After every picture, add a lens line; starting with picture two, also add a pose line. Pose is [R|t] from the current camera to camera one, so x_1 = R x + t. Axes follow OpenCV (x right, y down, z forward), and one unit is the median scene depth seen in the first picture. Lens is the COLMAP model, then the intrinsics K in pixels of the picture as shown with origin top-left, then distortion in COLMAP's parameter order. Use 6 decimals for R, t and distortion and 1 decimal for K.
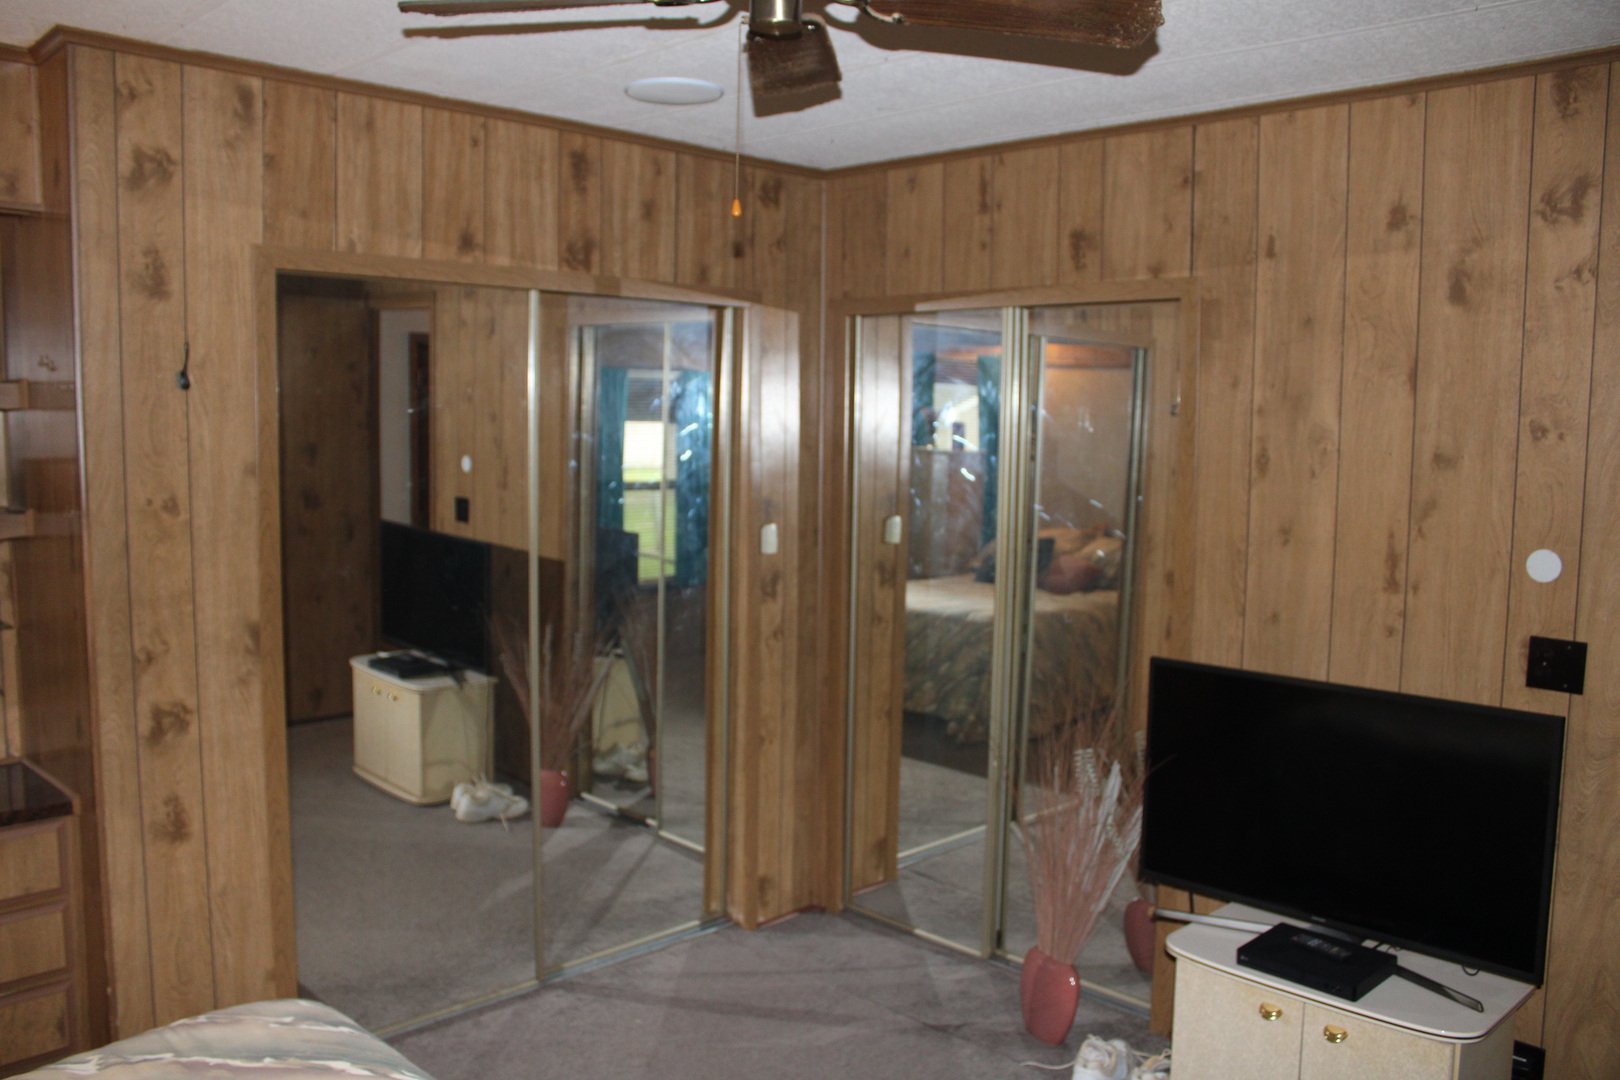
lens RADIAL K [[1330.1, 0, 806.4], [0, 1330.1, 545.7], [0, 0, 1]] dist [-0.012752, 0.001878]
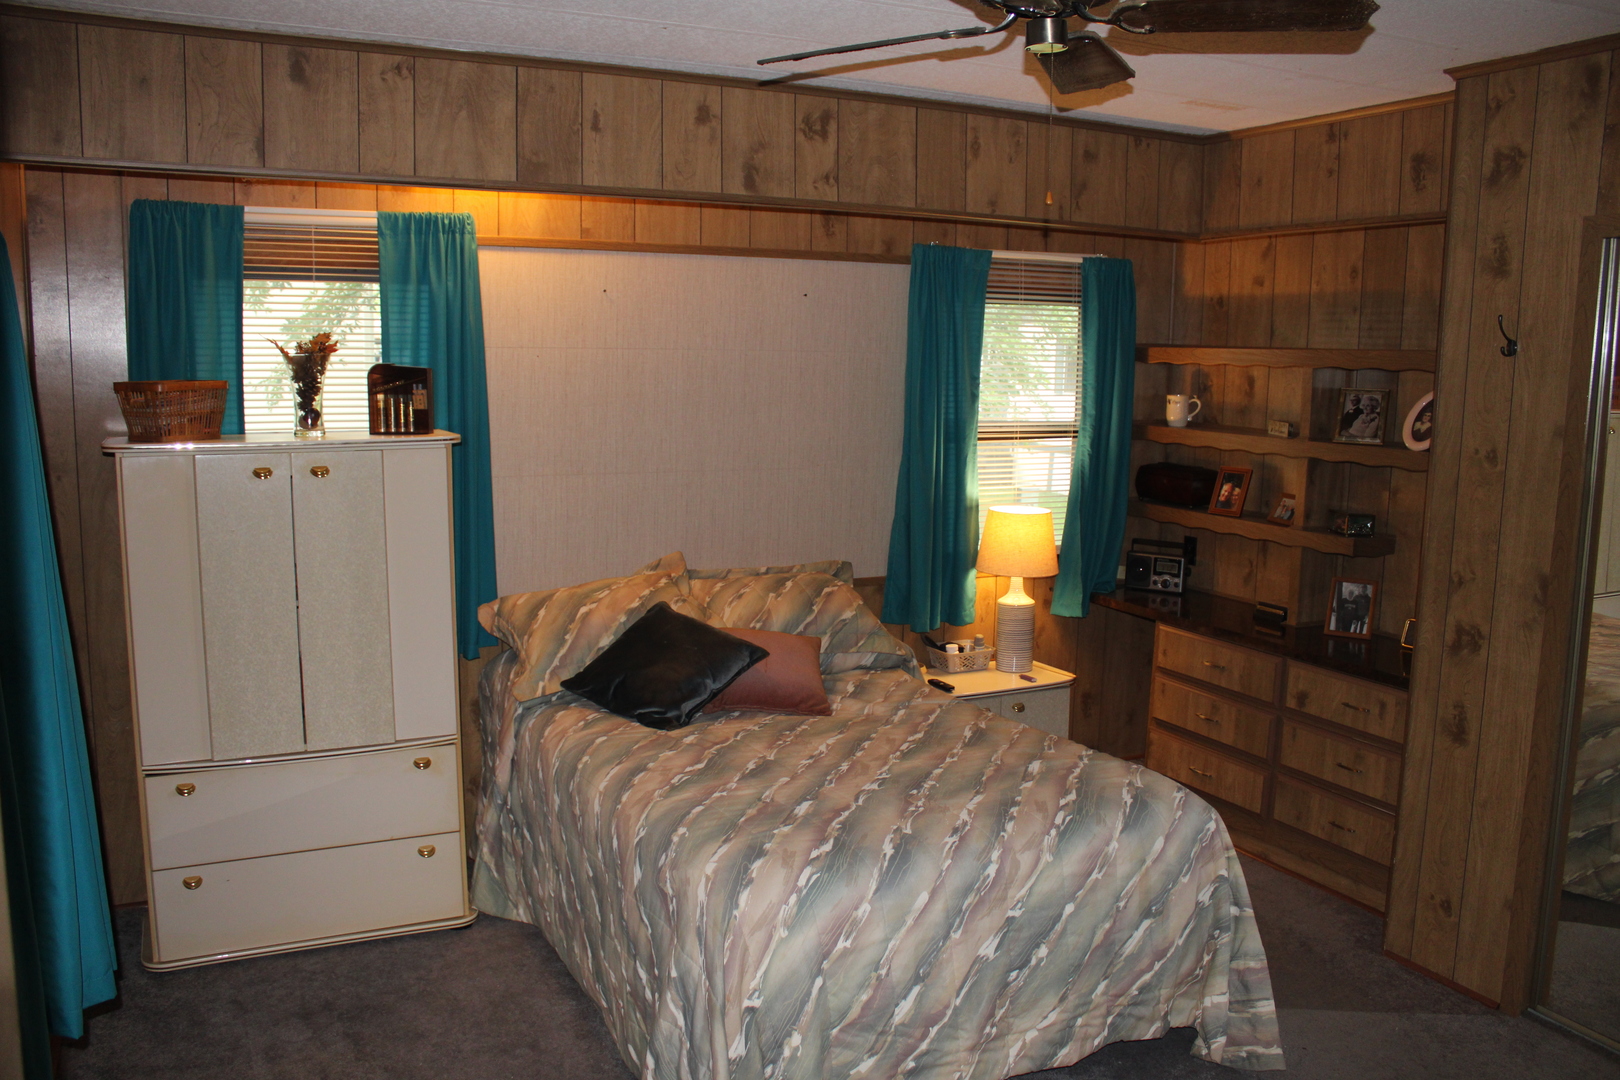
lens RADIAL K [[1330.1, 0, 807.1], [0, 1330.1, 534.4], [0, 0, 1]] dist [-0.012752, 0.001878]
pose [[-0.308365, 0.123873, -0.943168, 0.805963], [-0.109188, 0.980323, 0.164452, -0.088888], [0.944981, 0.153694, -0.288772, 0.781978]]
